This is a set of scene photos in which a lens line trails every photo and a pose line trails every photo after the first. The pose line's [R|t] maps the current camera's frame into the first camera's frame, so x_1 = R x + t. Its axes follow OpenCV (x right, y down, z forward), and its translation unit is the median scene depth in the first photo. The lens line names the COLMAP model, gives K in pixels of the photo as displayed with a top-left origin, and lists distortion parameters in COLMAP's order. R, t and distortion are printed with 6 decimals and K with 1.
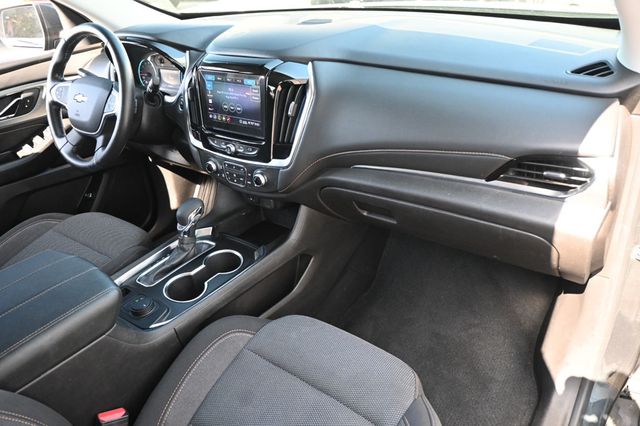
lens RADIAL K [[476.1, 0, 320.0], [0, 476.1, 213.0], [0, 0, 1]] dist [0.000740, -0.000205]
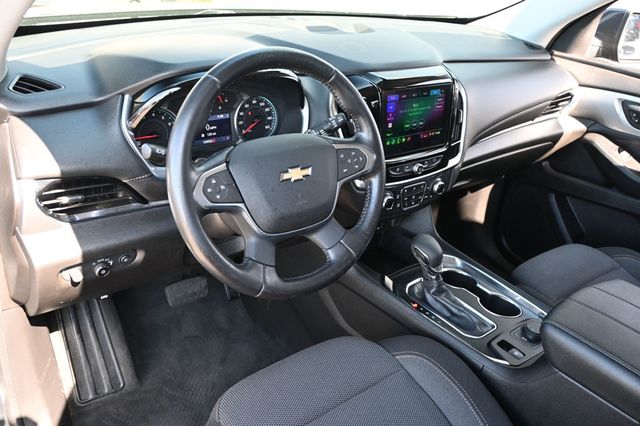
lens RADIAL K [[533.6, 0, 320.0], [0, 533.6, 213.0], [0, 0, 1]] dist [-0.011644, -0.004516]
pose [[0.264572, -0.349165, 0.898936, -1.183131], [0.374224, 0.896279, 0.237993, -0.370834], [-0.888796, 0.273437, 0.367797, 0.809573]]
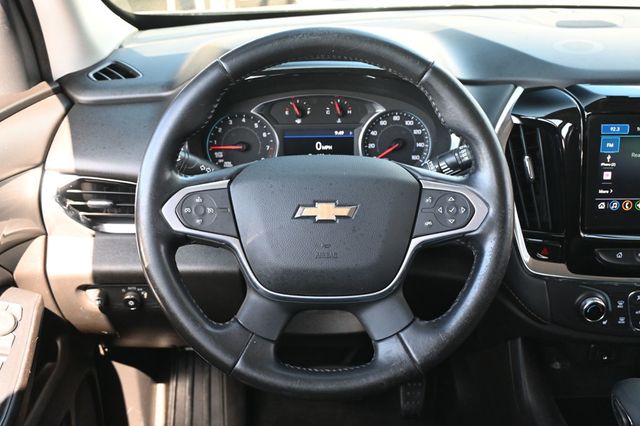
lens RADIAL K [[767.0, 0, 320.0], [0, 767.0, 213.0], [0, 0, 1]] dist [0.021015, 0.018682]
pose [[0.782047, -0.149772, 0.604955, -0.954577], [0.243926, 0.966813, -0.075973, -0.211129], [-0.573500, 0.206979, 0.792627, 0.552792]]
